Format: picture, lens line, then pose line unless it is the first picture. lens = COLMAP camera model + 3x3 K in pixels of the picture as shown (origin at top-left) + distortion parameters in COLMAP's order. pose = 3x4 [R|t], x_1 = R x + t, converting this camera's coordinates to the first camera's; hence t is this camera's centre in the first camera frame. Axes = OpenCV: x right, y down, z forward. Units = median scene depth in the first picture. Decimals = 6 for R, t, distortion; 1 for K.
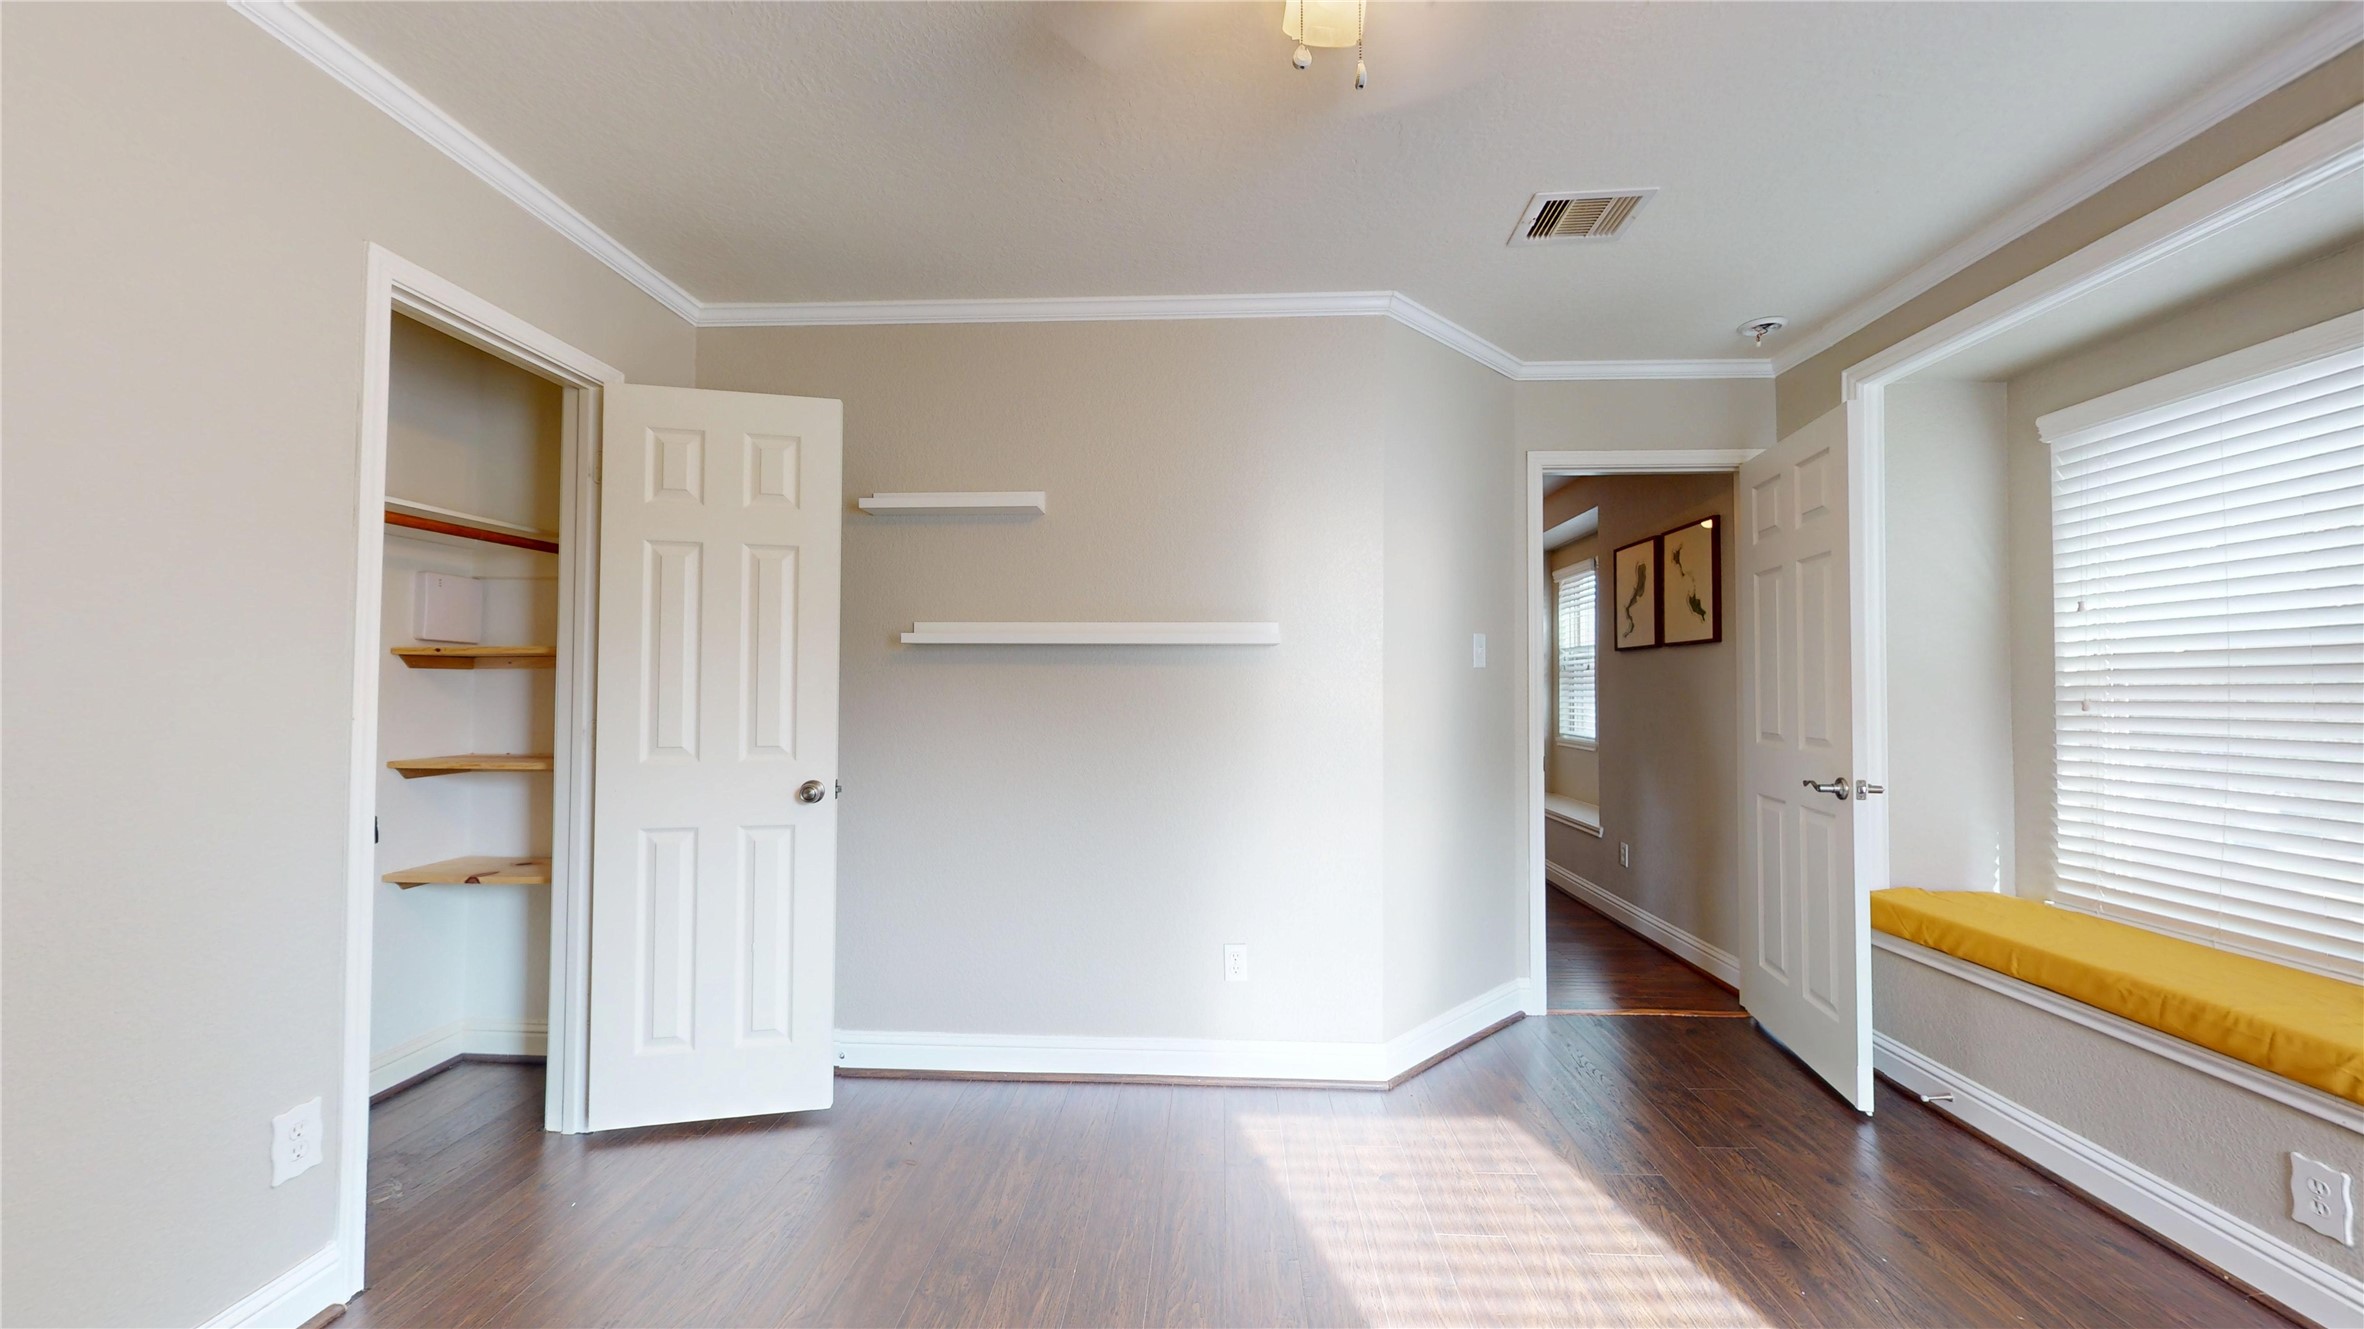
lens RADIAL K [[867.1, 0, 1180.9], [0, 867.1, 667.6], [0, 0, 1]] dist [-0.000716, 0.000153]
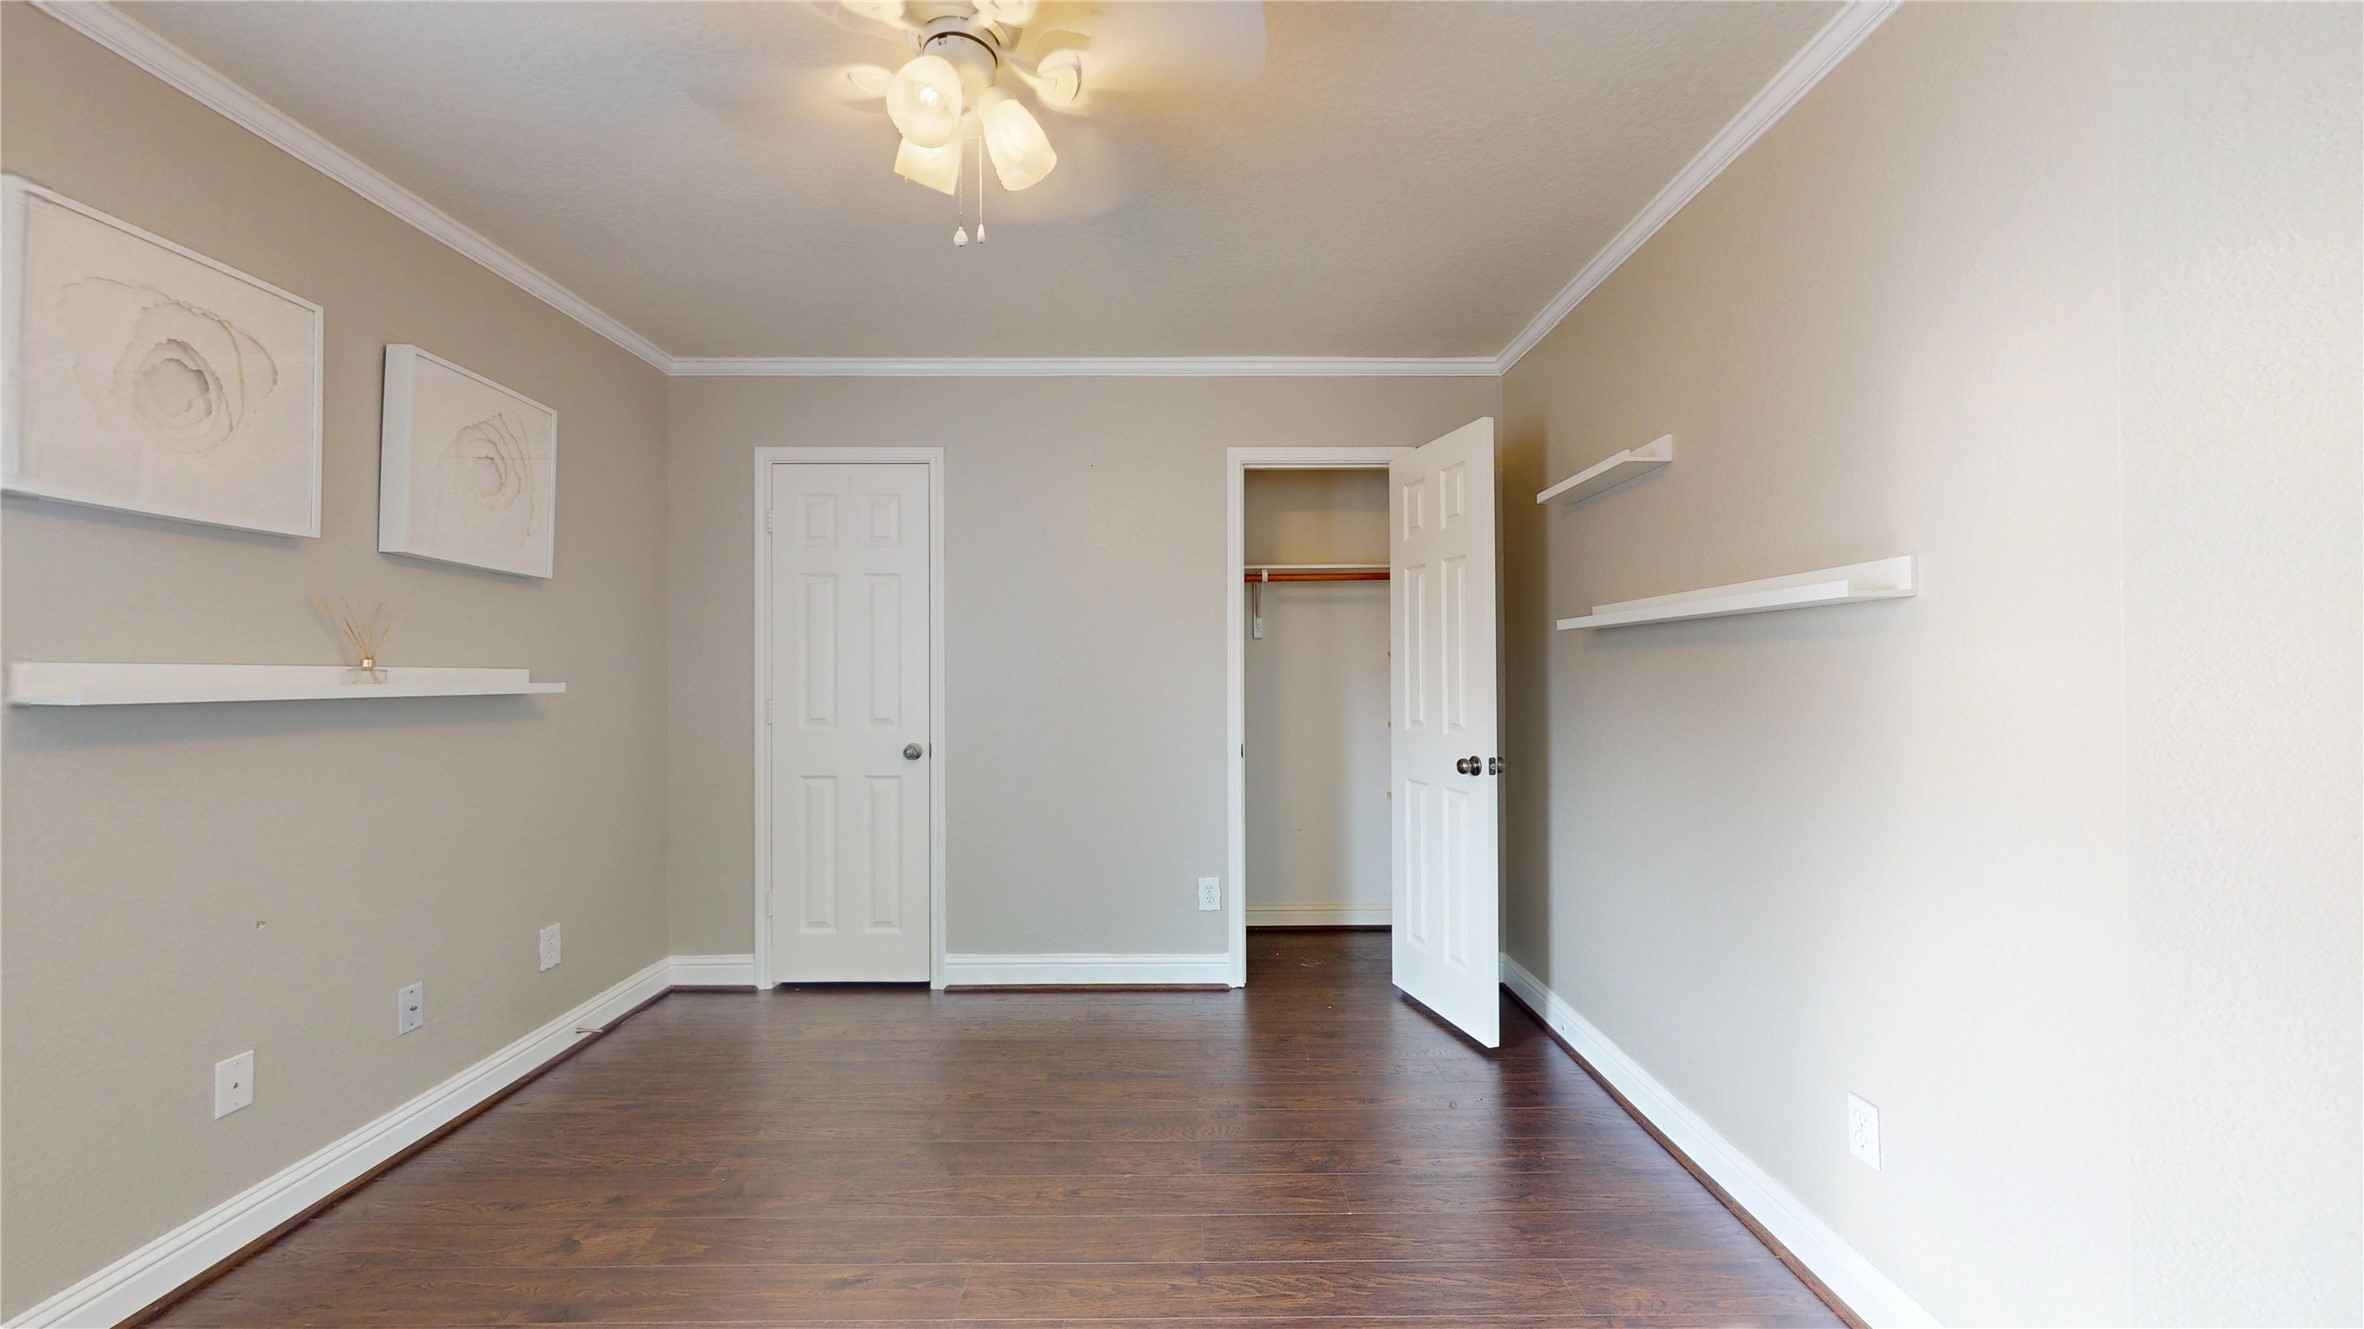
lens RADIAL K [[867.1, 0, 1180.9], [0, 867.1, 667.6], [0, 0, 1]] dist [-0.000716, 0.000153]
pose [[0.060194, -0.011066, -0.998125, 0.909647], [0.029333, 0.999526, -0.009313, 0.016288], [0.997756, -0.028717, 0.060490, 0.704317]]
